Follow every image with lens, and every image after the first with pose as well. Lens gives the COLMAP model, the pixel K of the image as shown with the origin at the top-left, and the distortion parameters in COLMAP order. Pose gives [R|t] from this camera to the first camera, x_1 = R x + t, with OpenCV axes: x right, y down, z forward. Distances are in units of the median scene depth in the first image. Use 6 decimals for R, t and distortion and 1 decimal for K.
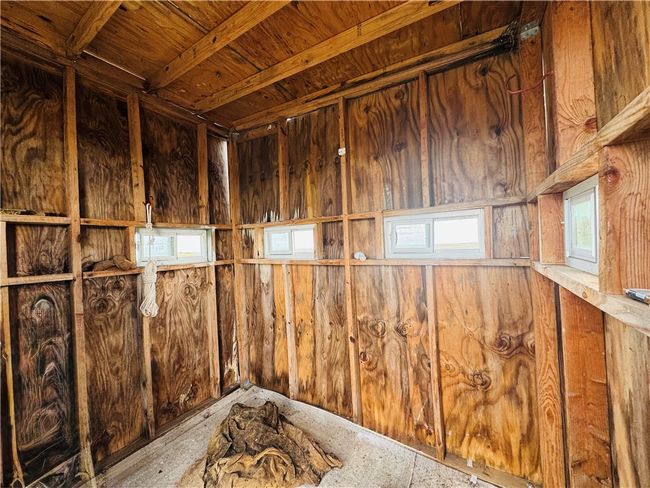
lens RADIAL K [[260.7, 0, 326.0], [0, 260.7, 242.7], [0, 0, 1]] dist [0.000329, -0.000575]
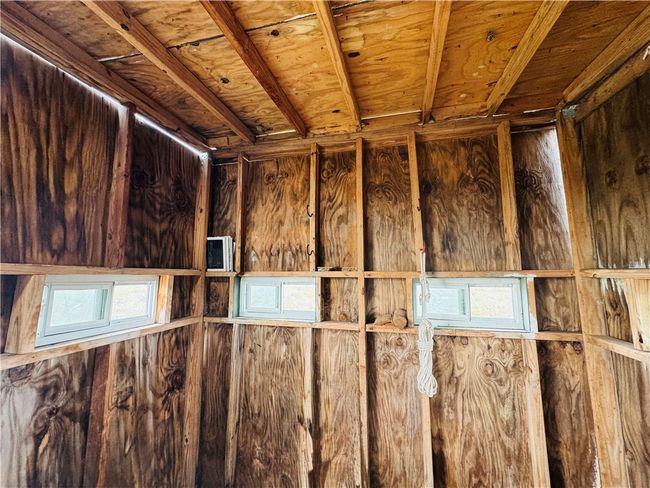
lens RADIAL K [[260.7, 0, 327.3], [0, 260.7, 243.6], [0, 0, 1]] dist [0.000329, -0.000575]
pose [[0.293019, -0.079072, -0.952831, 0.019165], [-0.007504, 0.996353, -0.084991, -0.080120], [0.956077, 0.032055, 0.291357, 0.378379]]
